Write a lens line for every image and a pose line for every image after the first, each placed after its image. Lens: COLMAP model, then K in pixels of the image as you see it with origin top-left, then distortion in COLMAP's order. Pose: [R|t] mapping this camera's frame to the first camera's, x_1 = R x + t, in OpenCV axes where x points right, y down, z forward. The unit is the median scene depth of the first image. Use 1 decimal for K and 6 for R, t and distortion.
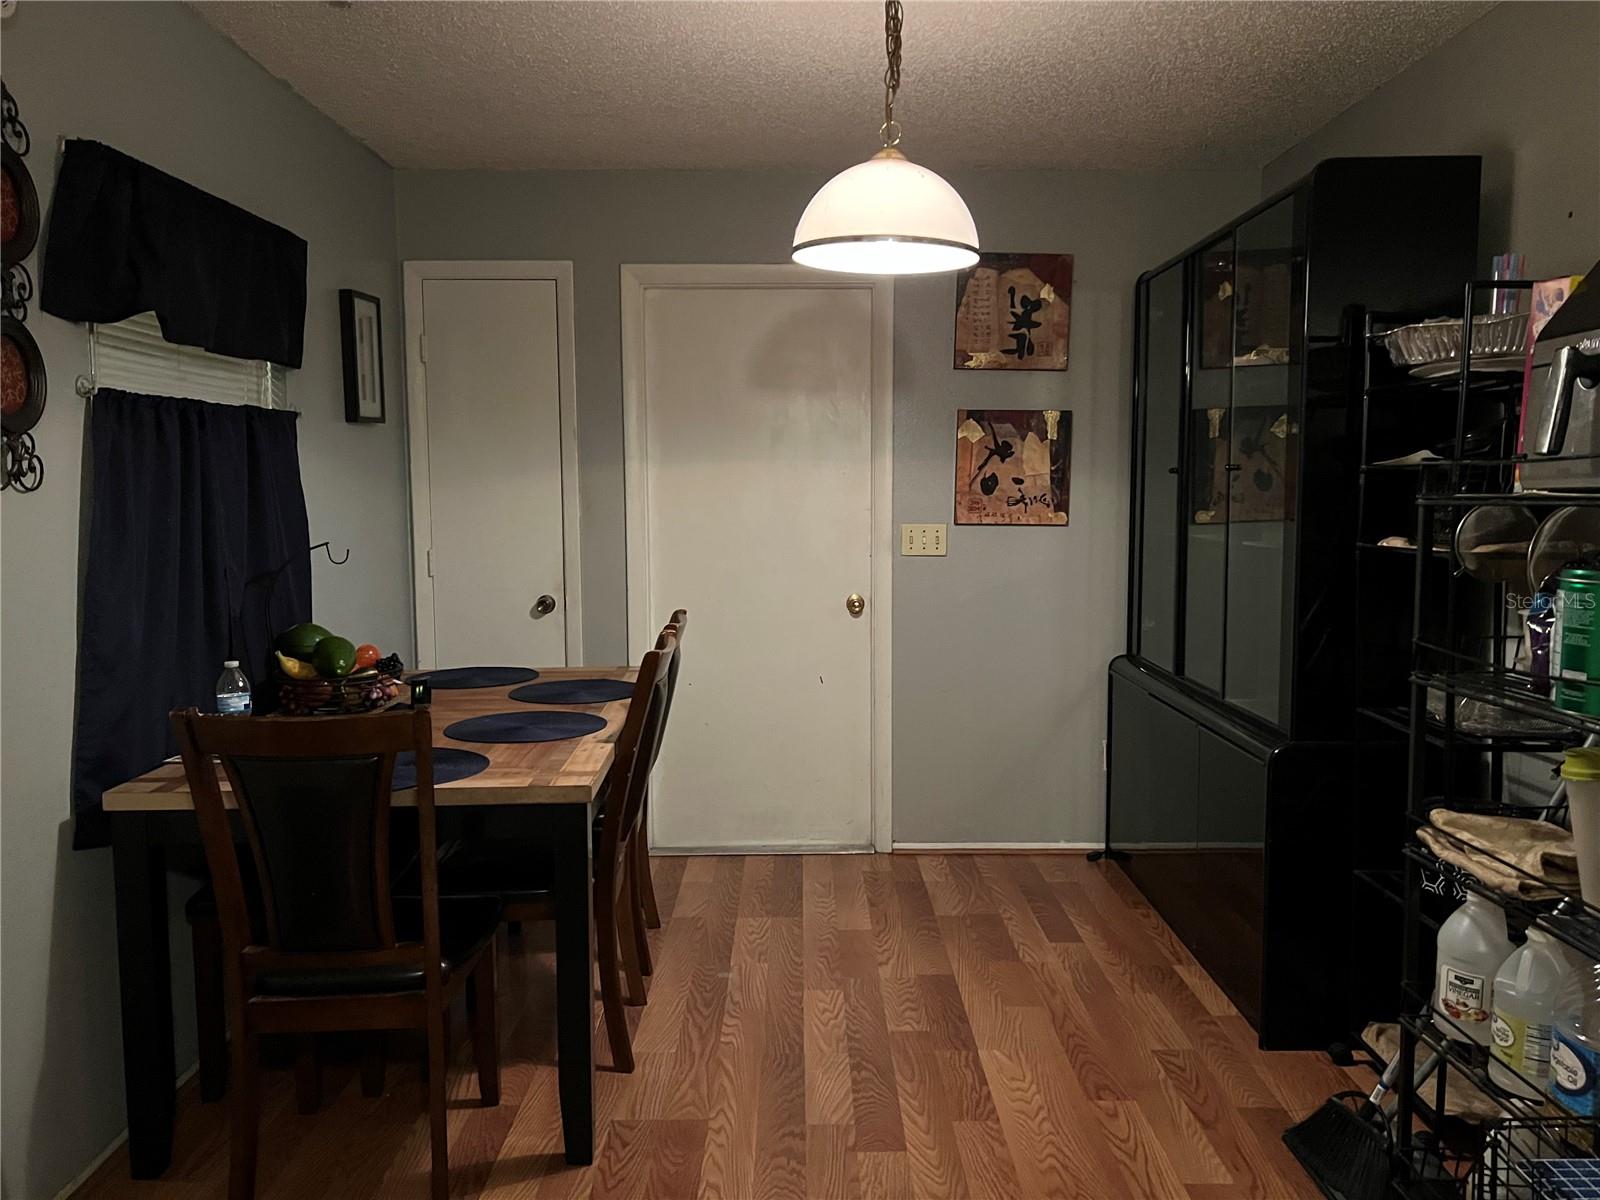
lens RADIAL K [[1214.1, 0, 806.7], [0, 1214.1, 605.3], [0, 0, 1]] dist [0.123238, -0.092006]
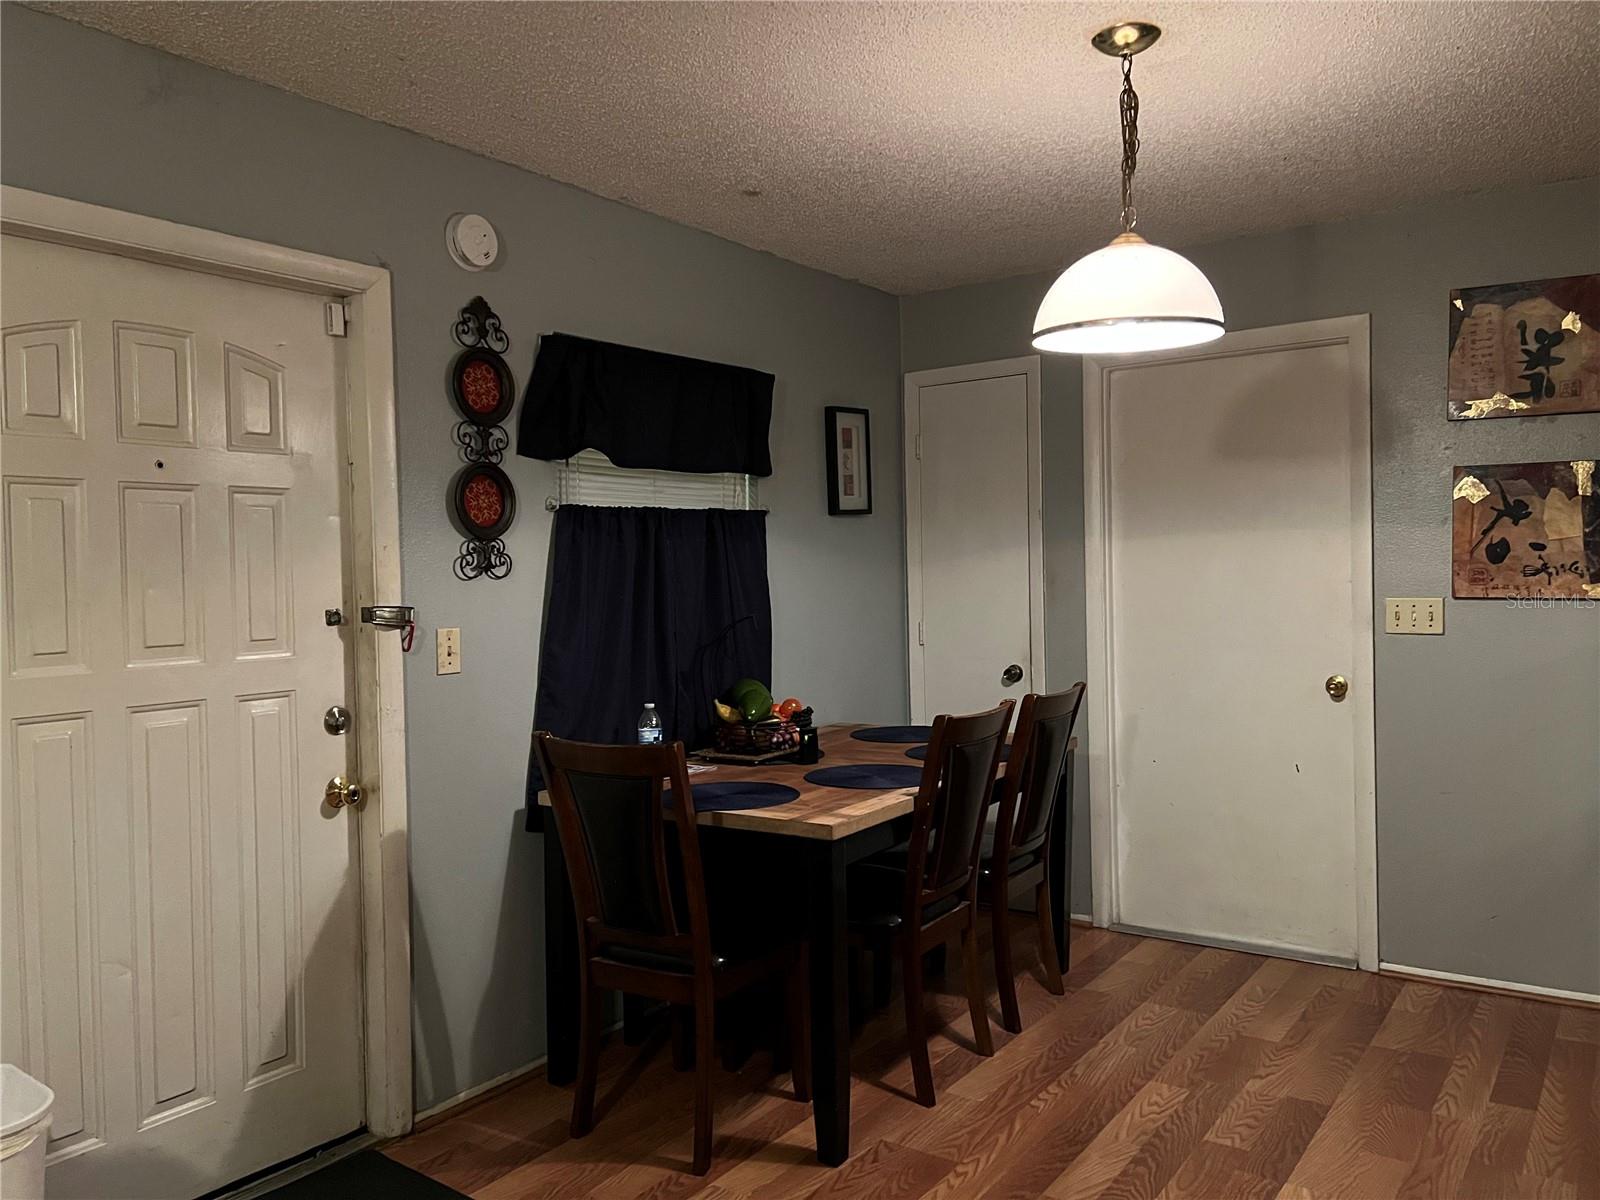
lens RADIAL K [[1214.1, 0, 806.7], [0, 1214.1, 605.3], [0, 0, 1]] dist [0.123238, -0.092006]
pose [[0.824631, 0.003291, -0.565662, 0.252593], [-0.037220, 0.998132, -0.048453, -0.001870], [0.564446, 0.061010, 0.823213, 0.016114]]
